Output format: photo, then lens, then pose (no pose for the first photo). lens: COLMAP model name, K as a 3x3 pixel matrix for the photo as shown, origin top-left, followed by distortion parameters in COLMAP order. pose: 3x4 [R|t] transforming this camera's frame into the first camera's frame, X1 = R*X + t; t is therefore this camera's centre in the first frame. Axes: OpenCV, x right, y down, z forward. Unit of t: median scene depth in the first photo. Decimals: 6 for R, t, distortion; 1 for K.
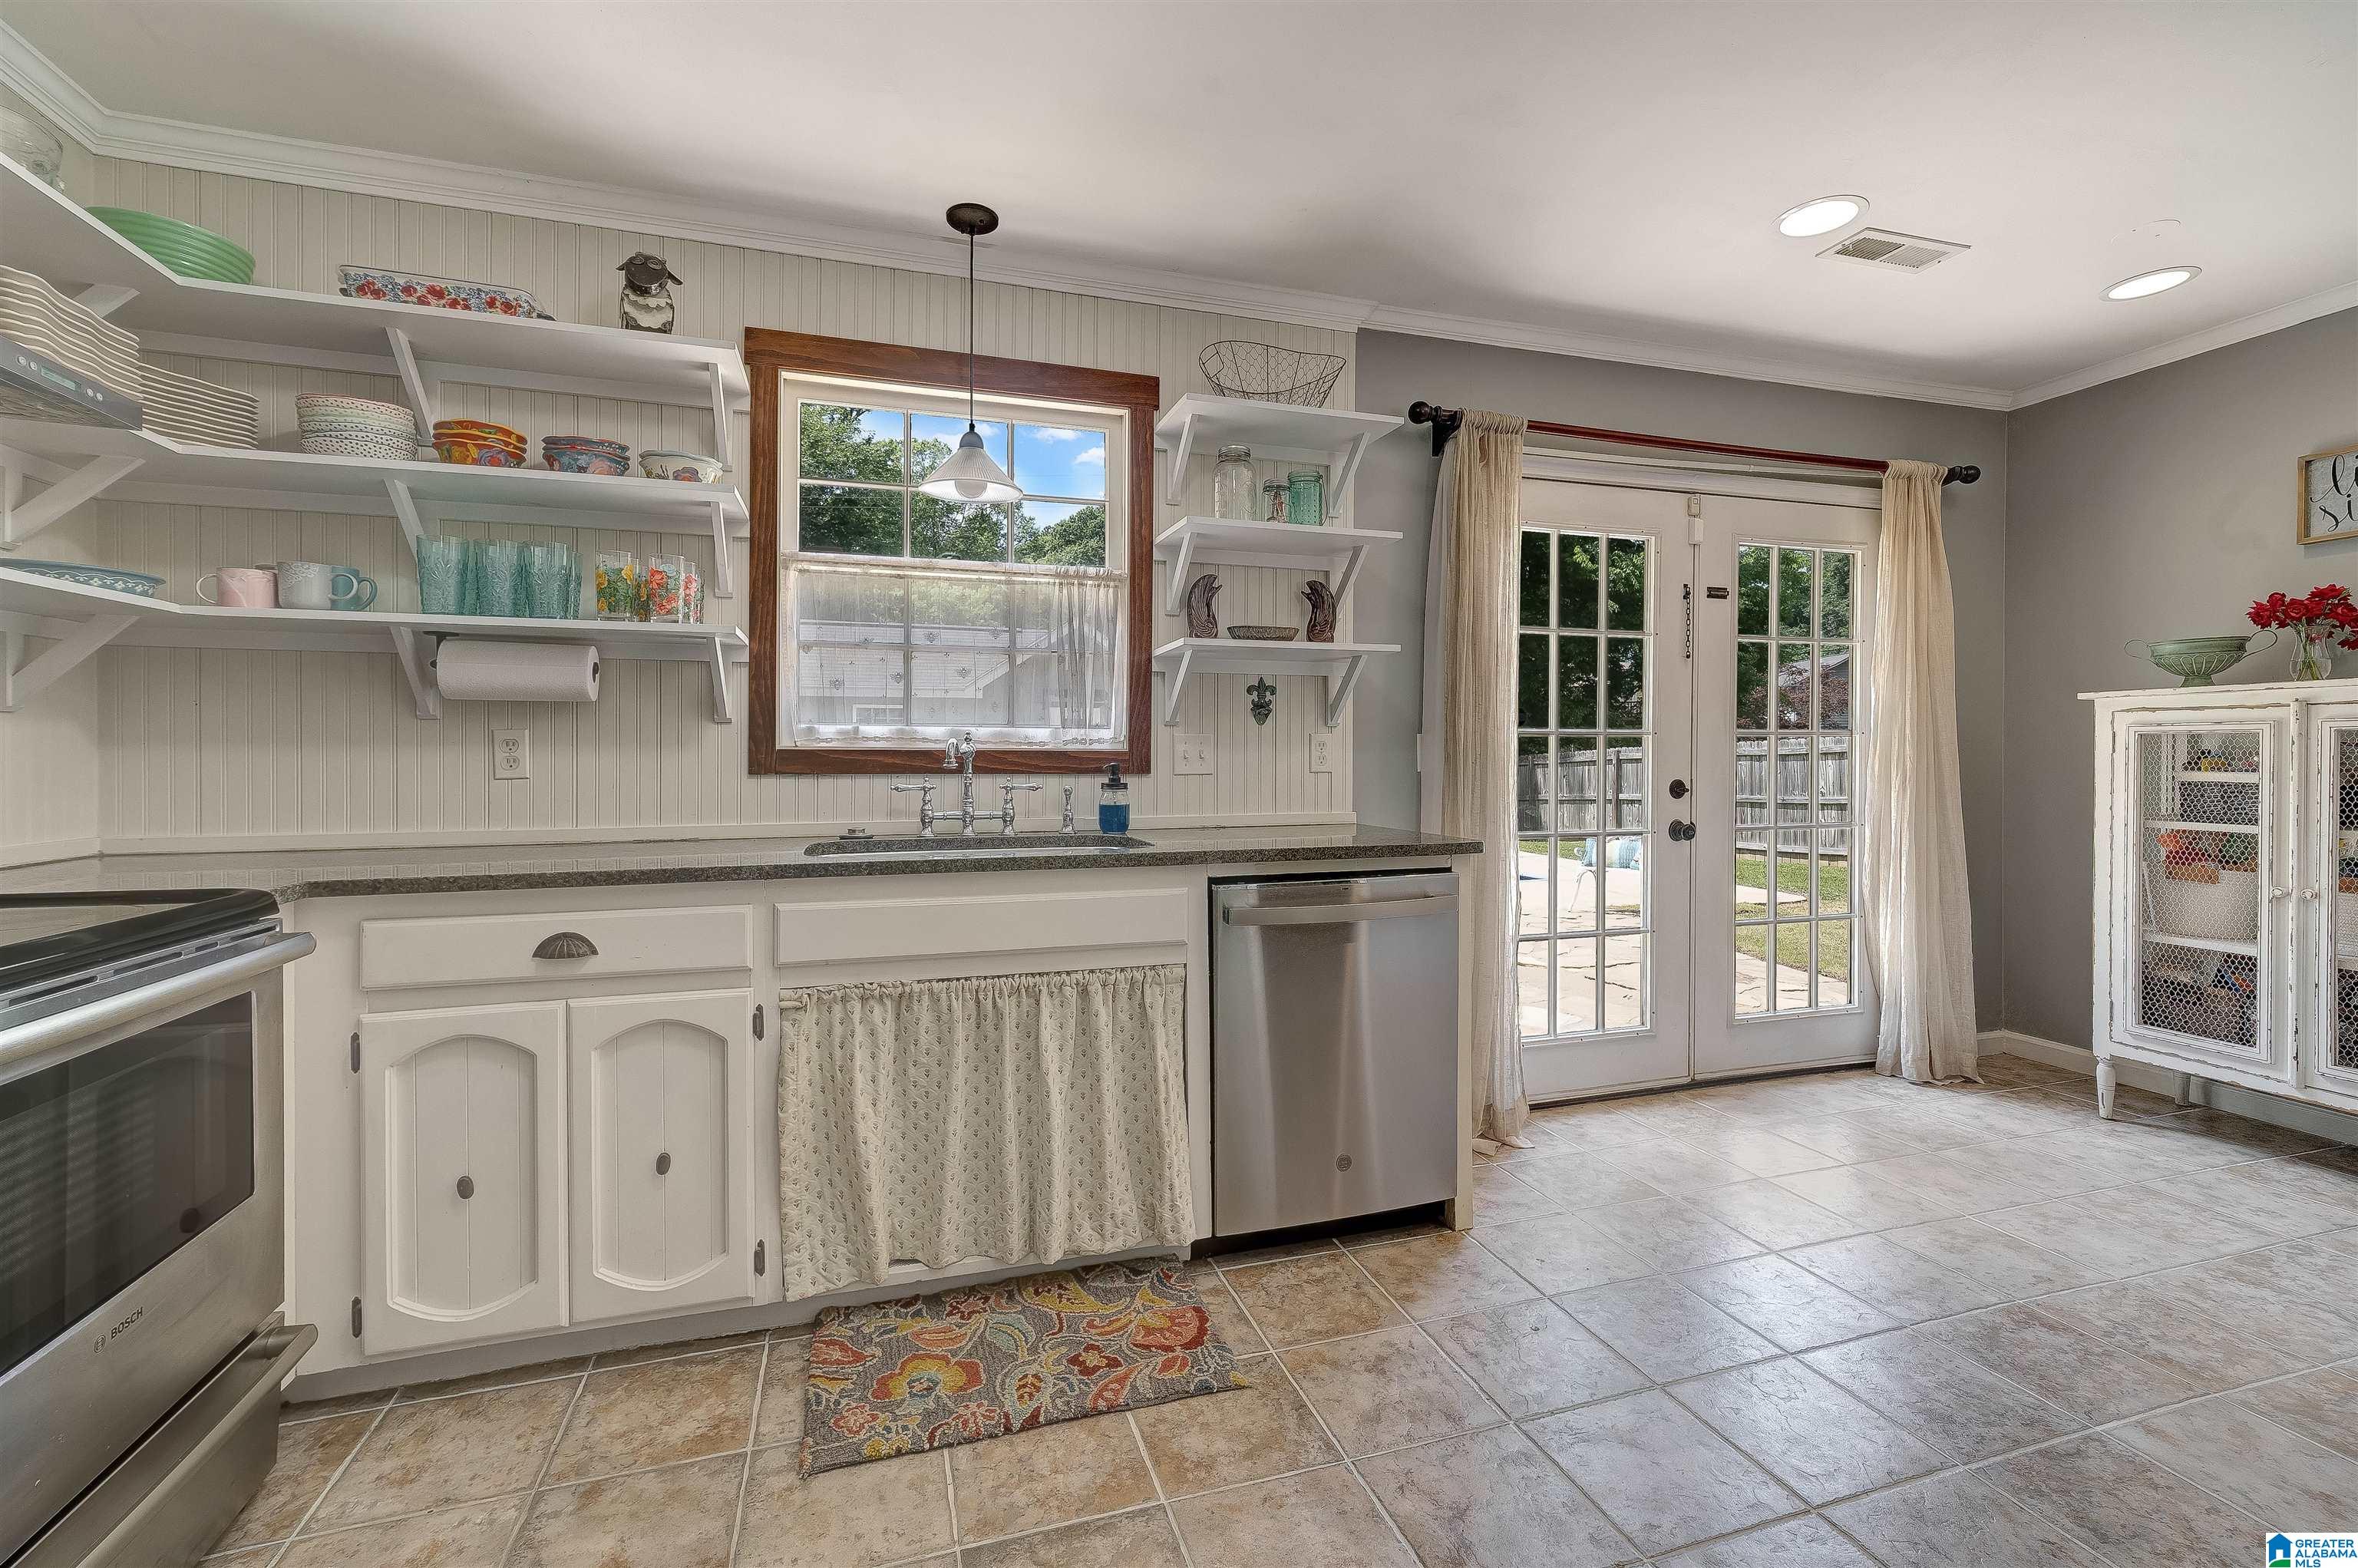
lens RADIAL K [[980.9, 0, 1169.5], [0, 980.9, 763.1], [0, 0, 1]] dist [0.000996, 0.000307]
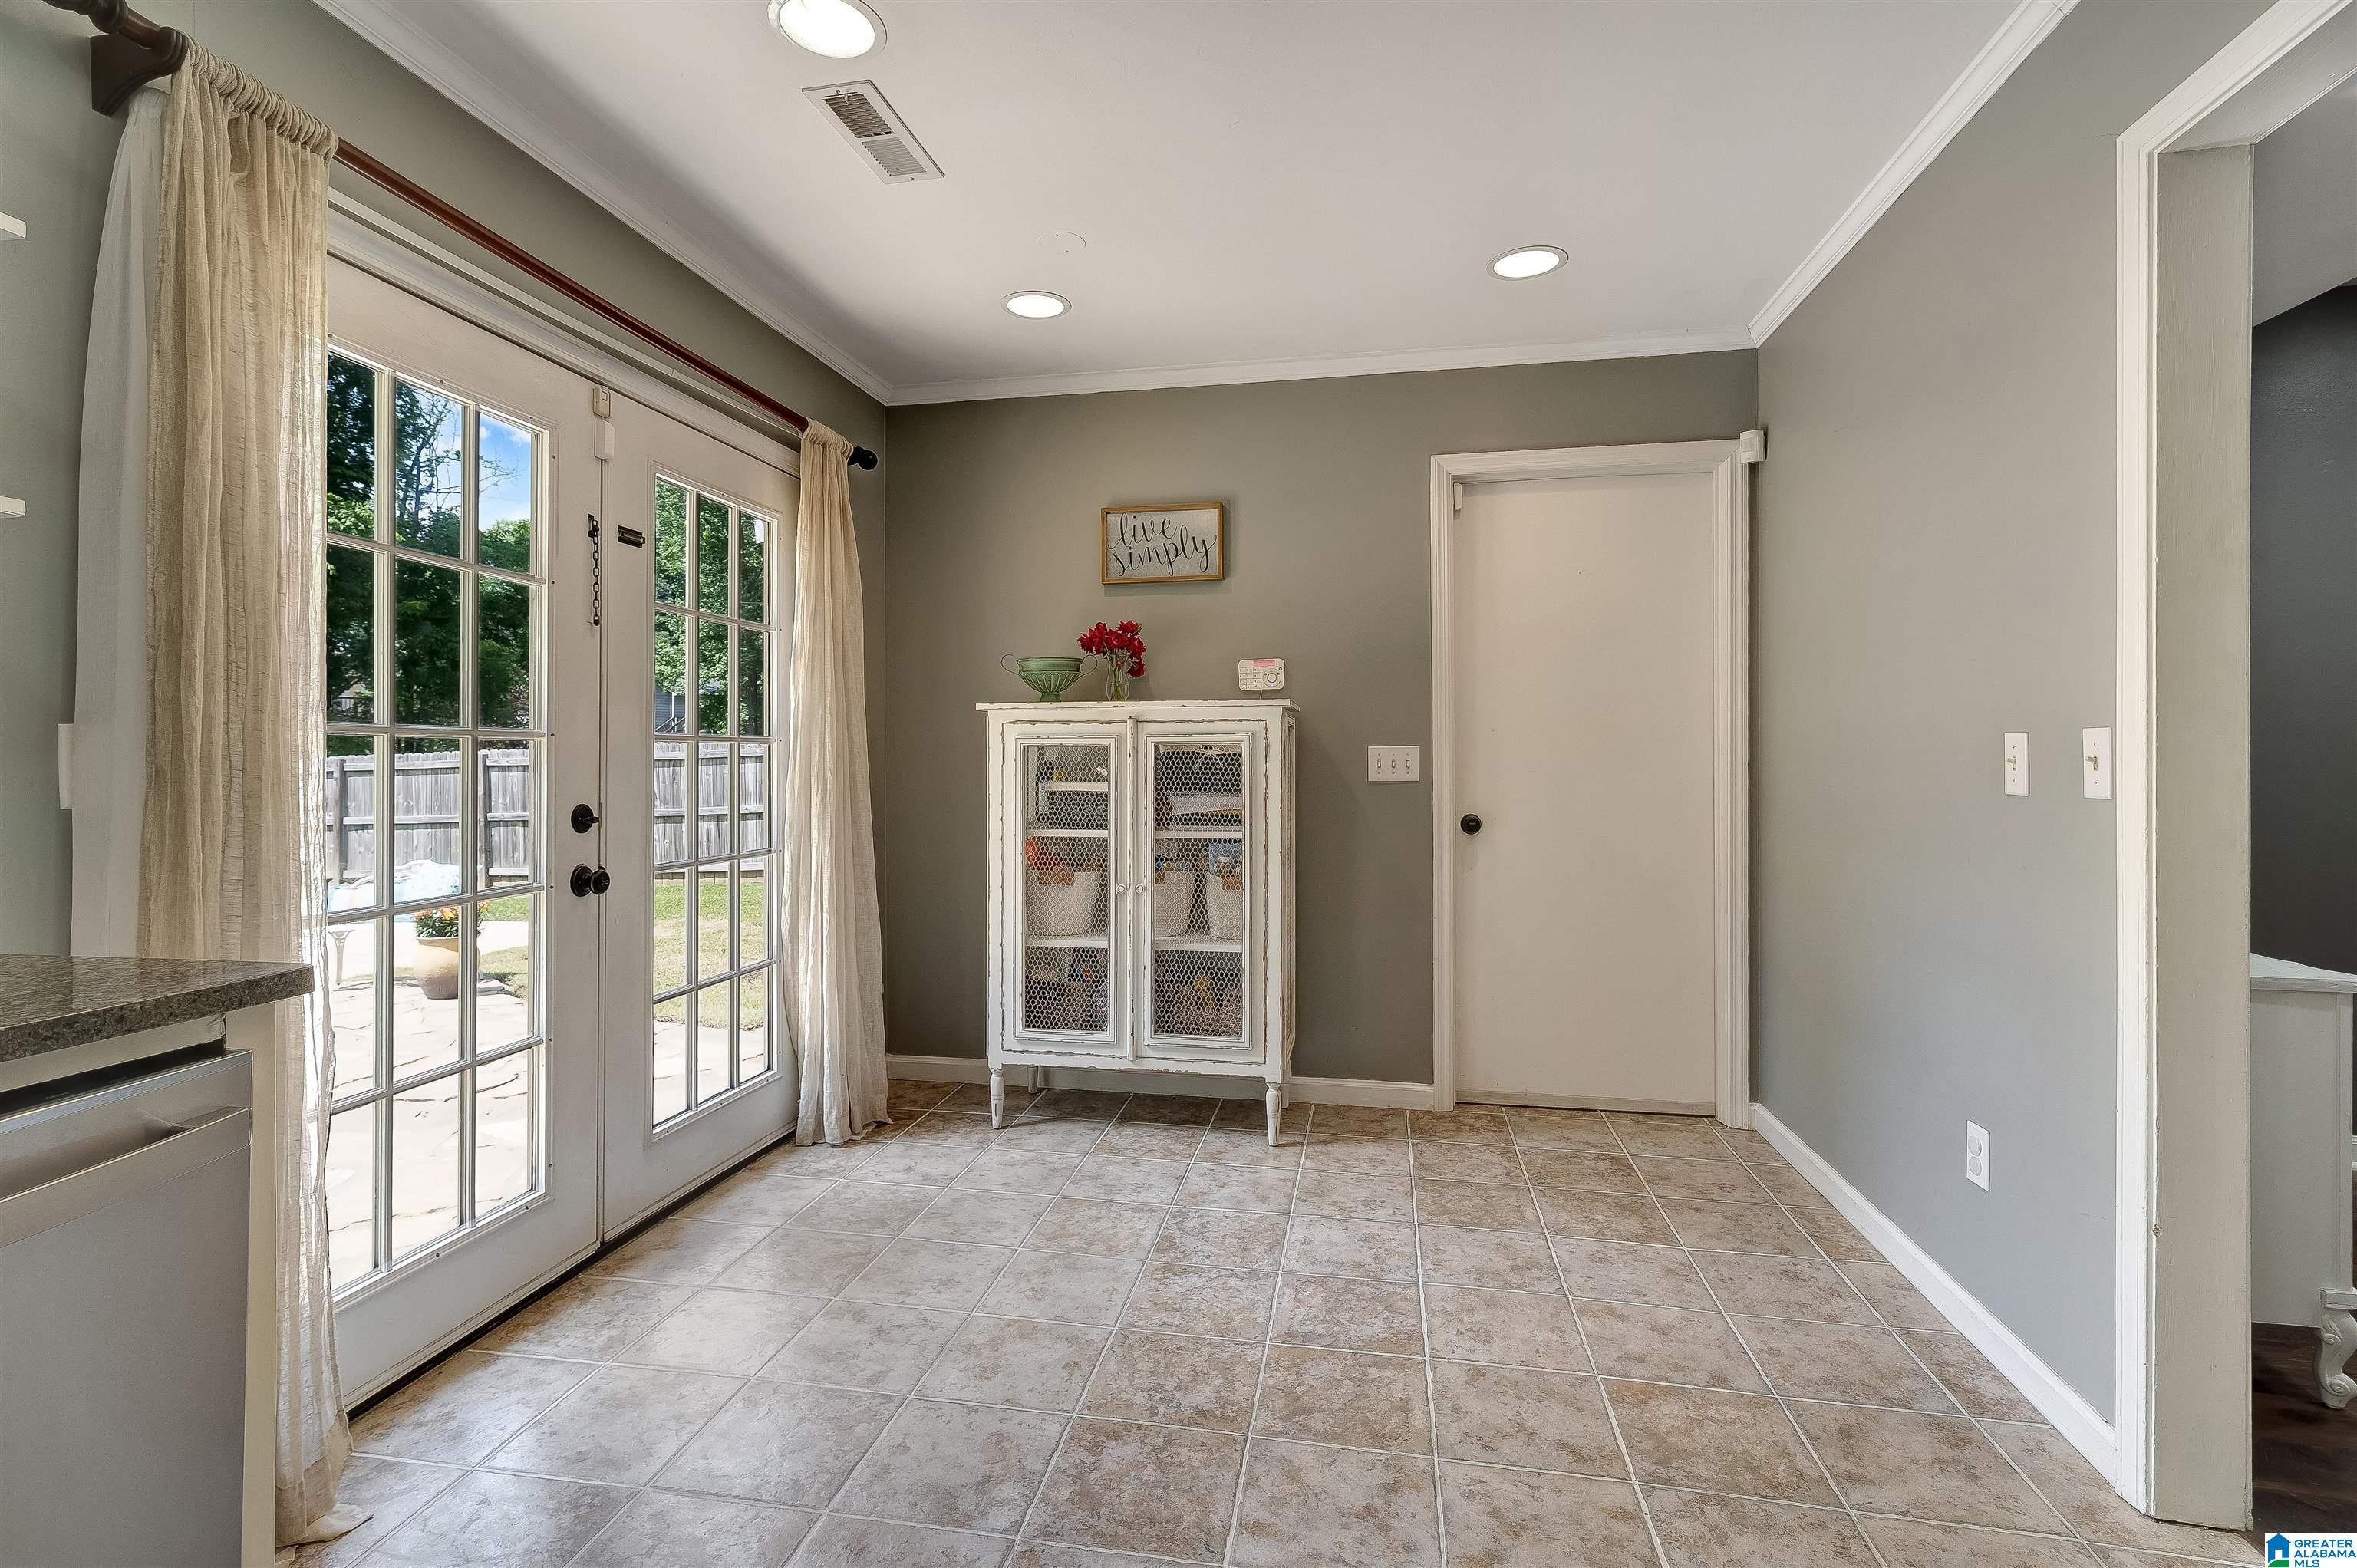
lens RADIAL K [[1102.5, 0, 1174.2], [0, 1102.5, 766.5], [0, 0, 1]] dist [0.018237, -0.004964]
pose [[0.469433, -0.003313, 0.882962, 0.044110], [0.009212, 0.999957, -0.001146, -0.005142], [-0.882920, 0.008672, 0.469444, 0.319163]]
